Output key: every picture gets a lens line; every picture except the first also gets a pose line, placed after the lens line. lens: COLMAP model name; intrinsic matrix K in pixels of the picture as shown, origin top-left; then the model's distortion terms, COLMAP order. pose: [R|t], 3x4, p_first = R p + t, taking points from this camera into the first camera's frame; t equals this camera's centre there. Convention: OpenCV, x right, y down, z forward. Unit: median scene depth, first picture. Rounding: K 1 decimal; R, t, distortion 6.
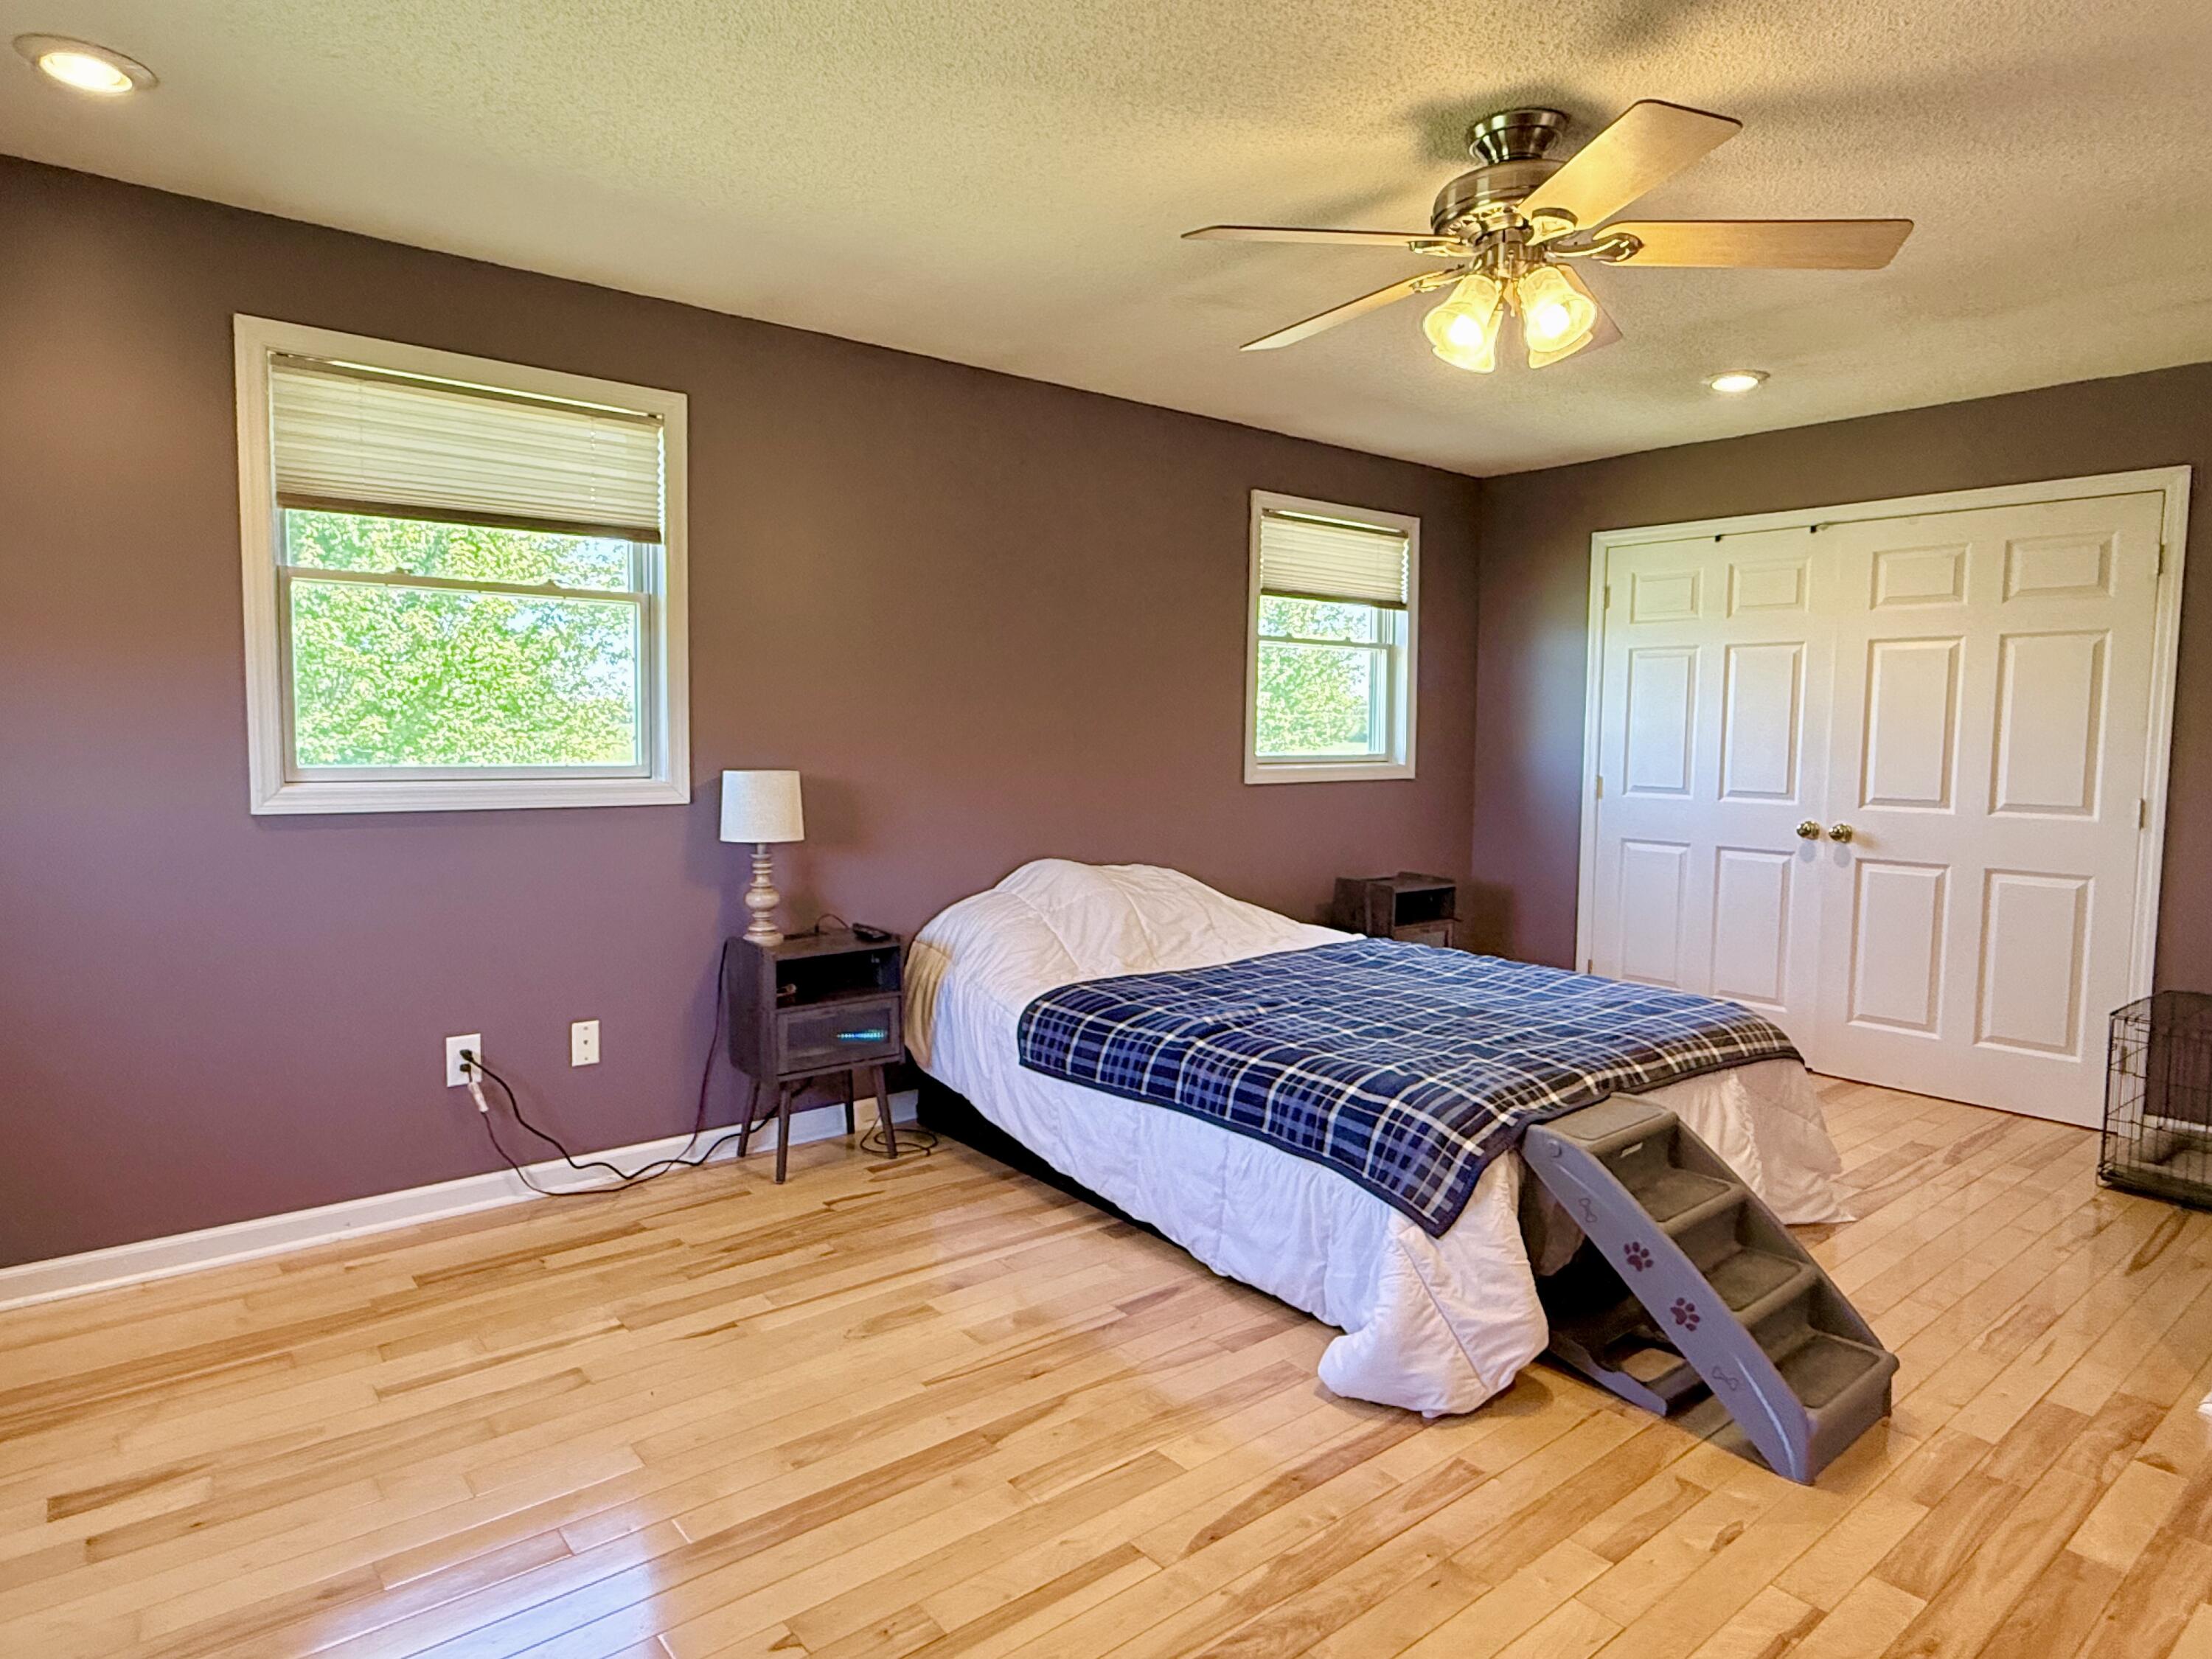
lens RADIAL K [[1297.4, 0, 1105.8], [0, 1297.4, 824.9], [0, 0, 1]] dist [-0.002404, -0.000568]
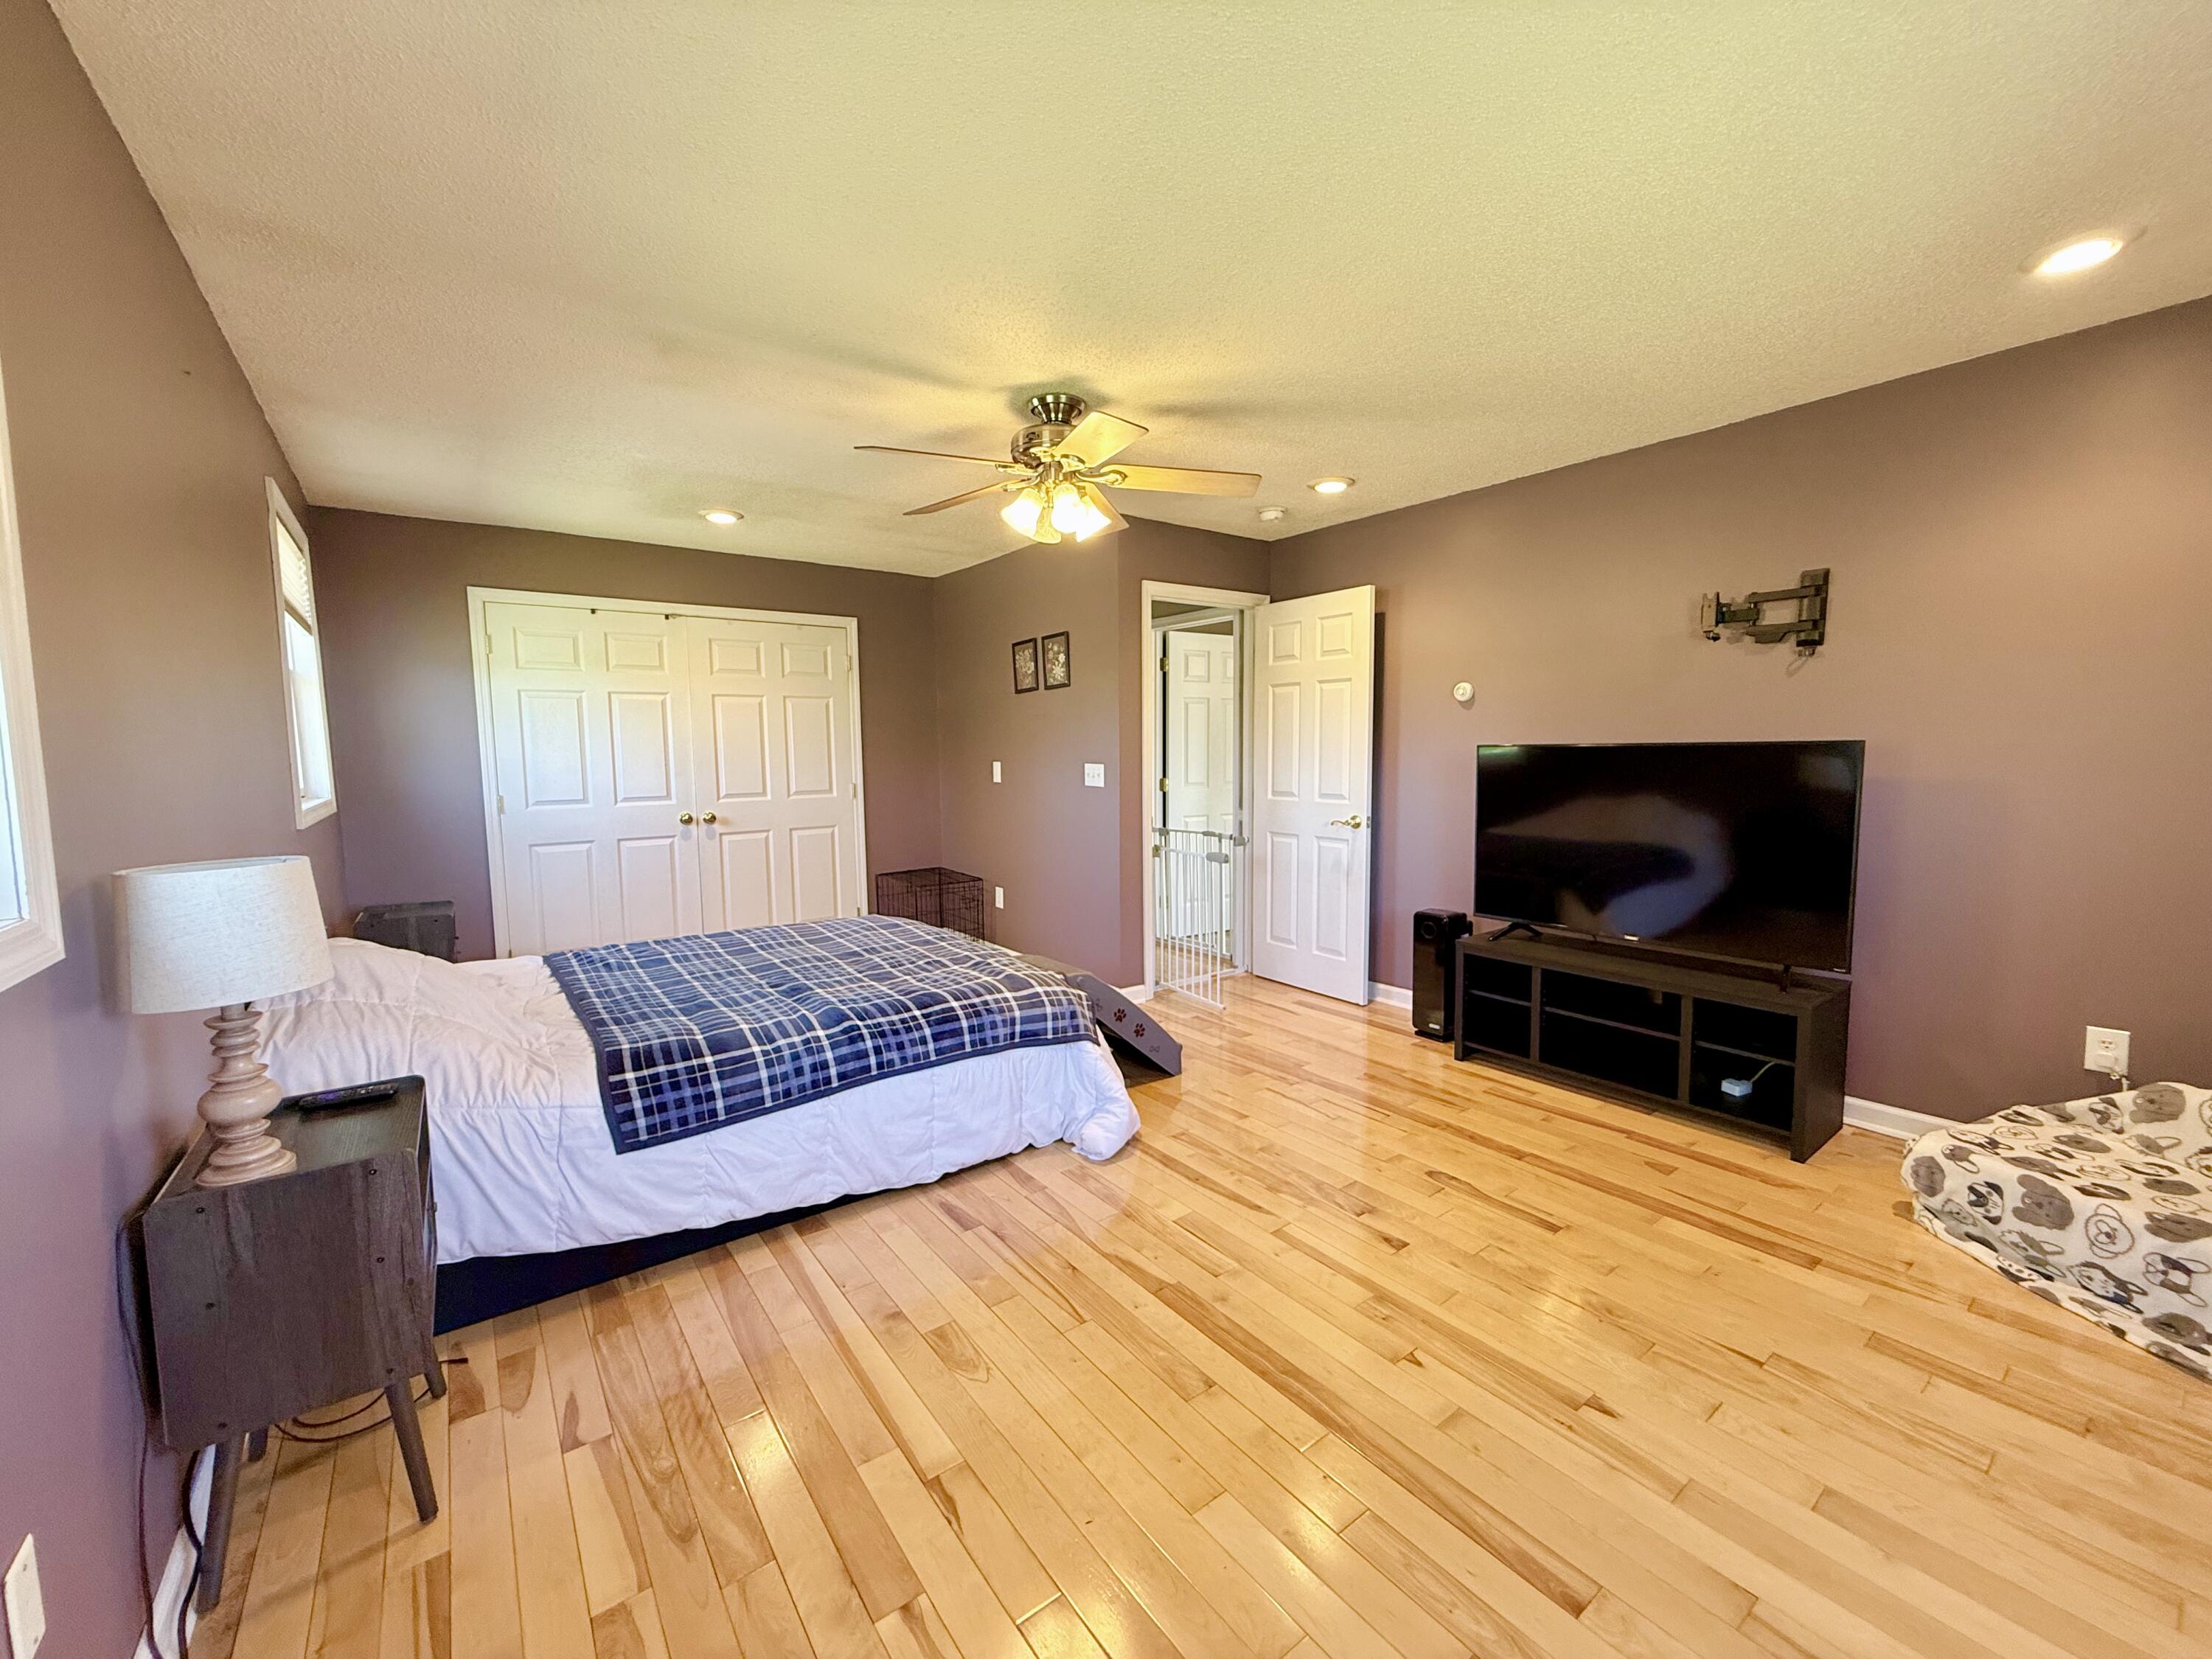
lens RADIAL K [[883.0, 0, 1105.3], [0, 883.0, 824.7], [0, 0, 1]] dist [-0.000206, 0.000119]
pose [[0.044076, -0.101626, 0.993846, -0.596537], [0.090258, 0.991149, 0.097348, -0.059538], [-0.994943, 0.085412, 0.052858, 0.608660]]
